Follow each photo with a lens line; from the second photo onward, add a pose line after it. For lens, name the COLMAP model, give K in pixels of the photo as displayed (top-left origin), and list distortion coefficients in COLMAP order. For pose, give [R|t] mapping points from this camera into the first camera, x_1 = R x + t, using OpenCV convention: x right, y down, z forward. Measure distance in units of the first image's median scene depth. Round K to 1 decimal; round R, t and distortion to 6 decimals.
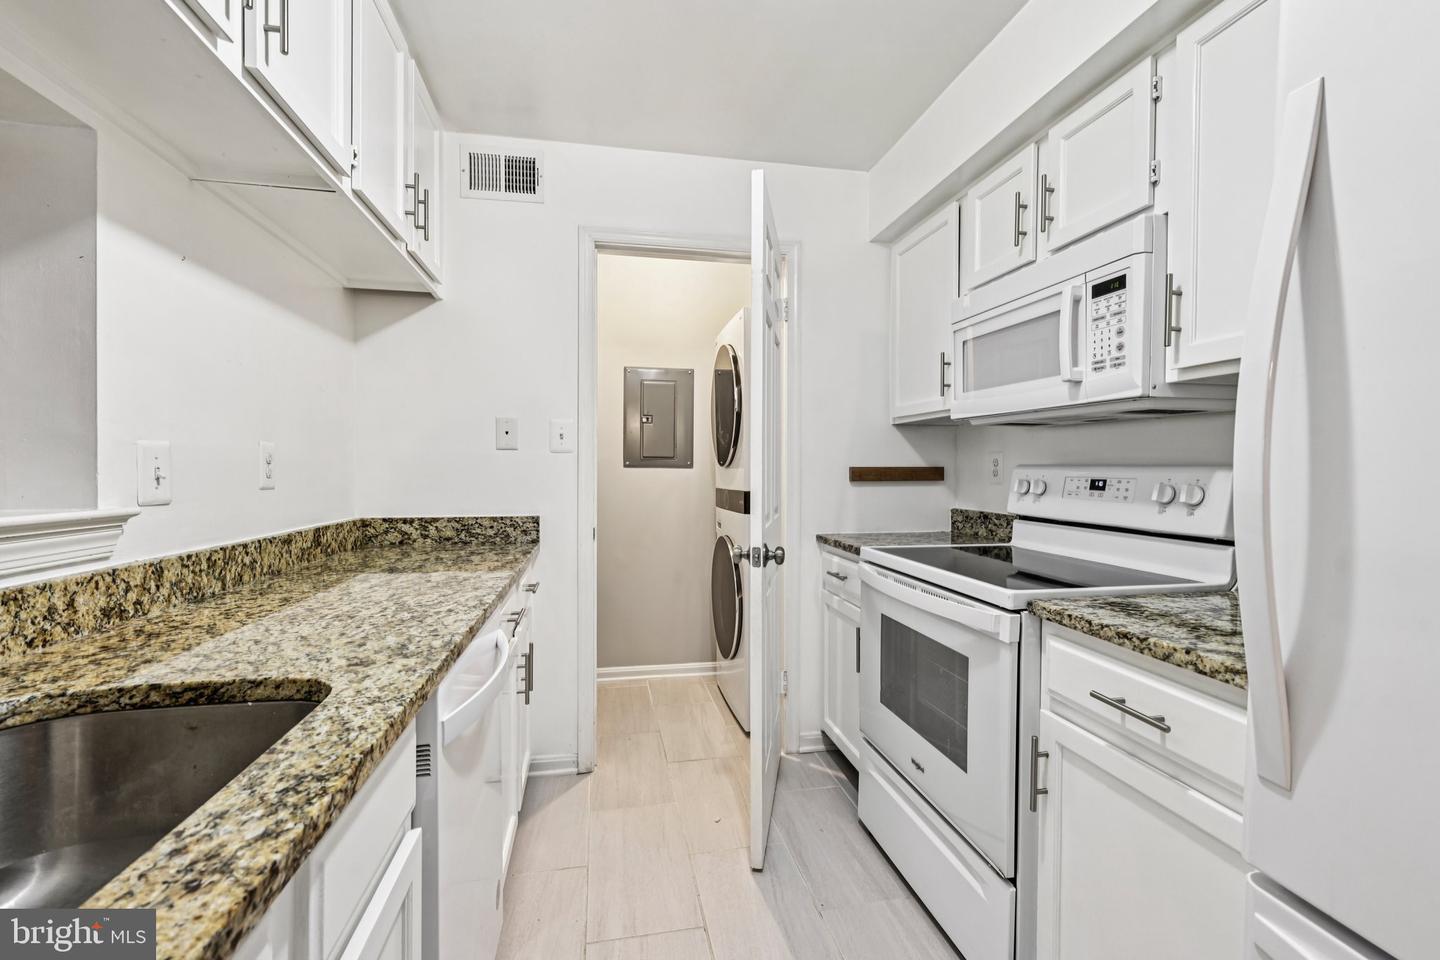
lens RADIAL K [[627.6, 0, 724.3], [0, 627.6, 472.1], [0, 0, 1]] dist [0.001368, 0.000129]
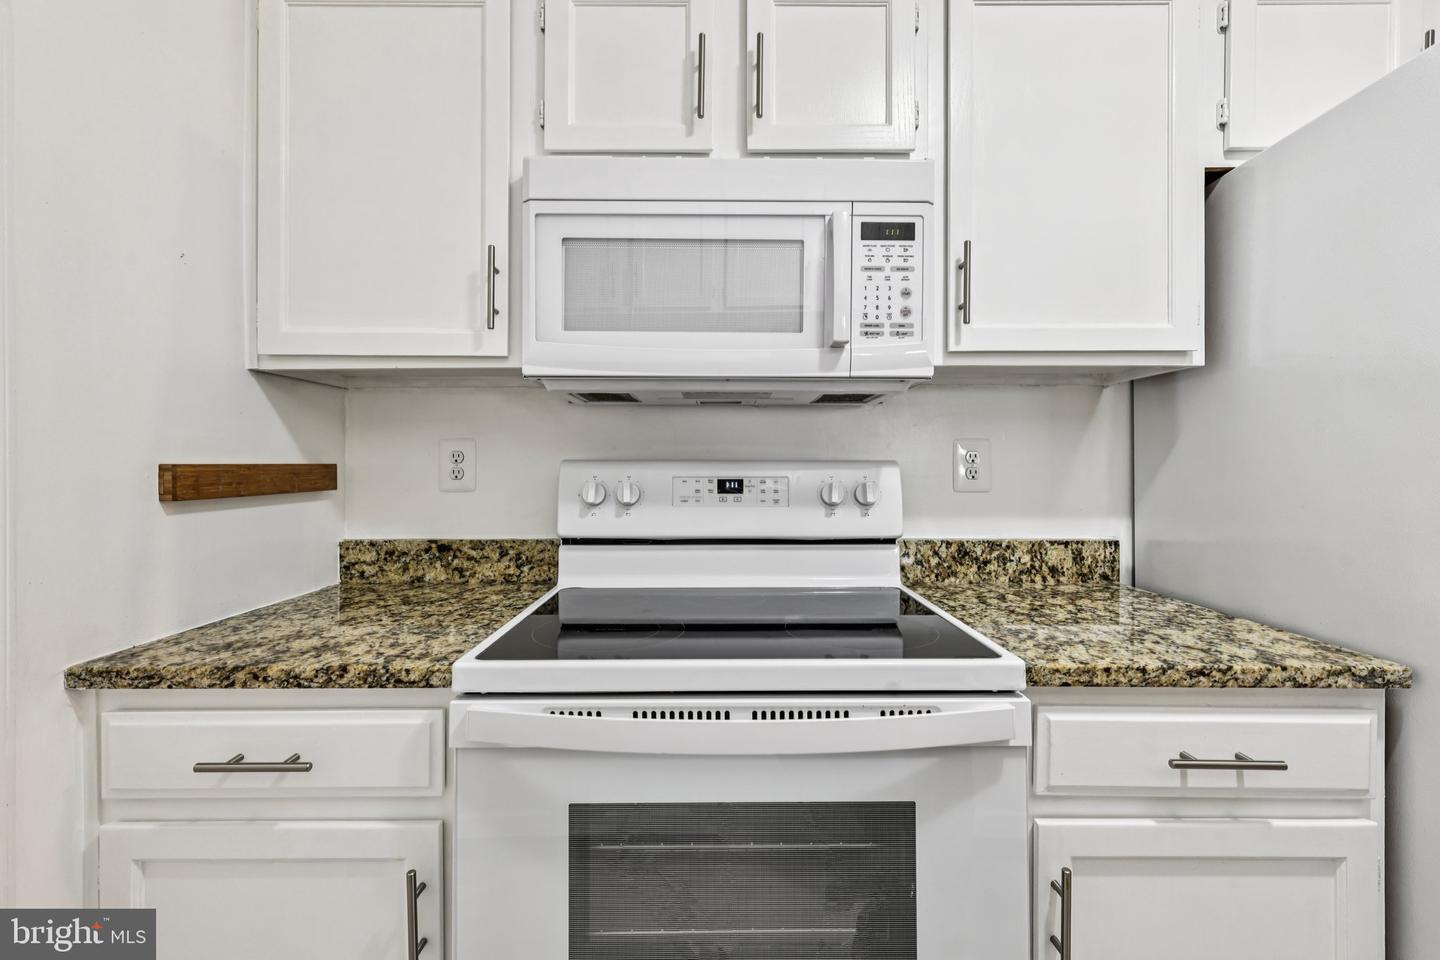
lens RADIAL K [[643.3, 0, 724.8], [0, 643.3, 461.4], [0, 0, 1]] dist [0.002776, 0.000314]
pose [[0.195071, 0.001649, 0.980788, -0.173649], [0.009741, 0.999946, -0.003619, -0.007276], [-0.980741, 0.010260, 0.195044, 0.863619]]
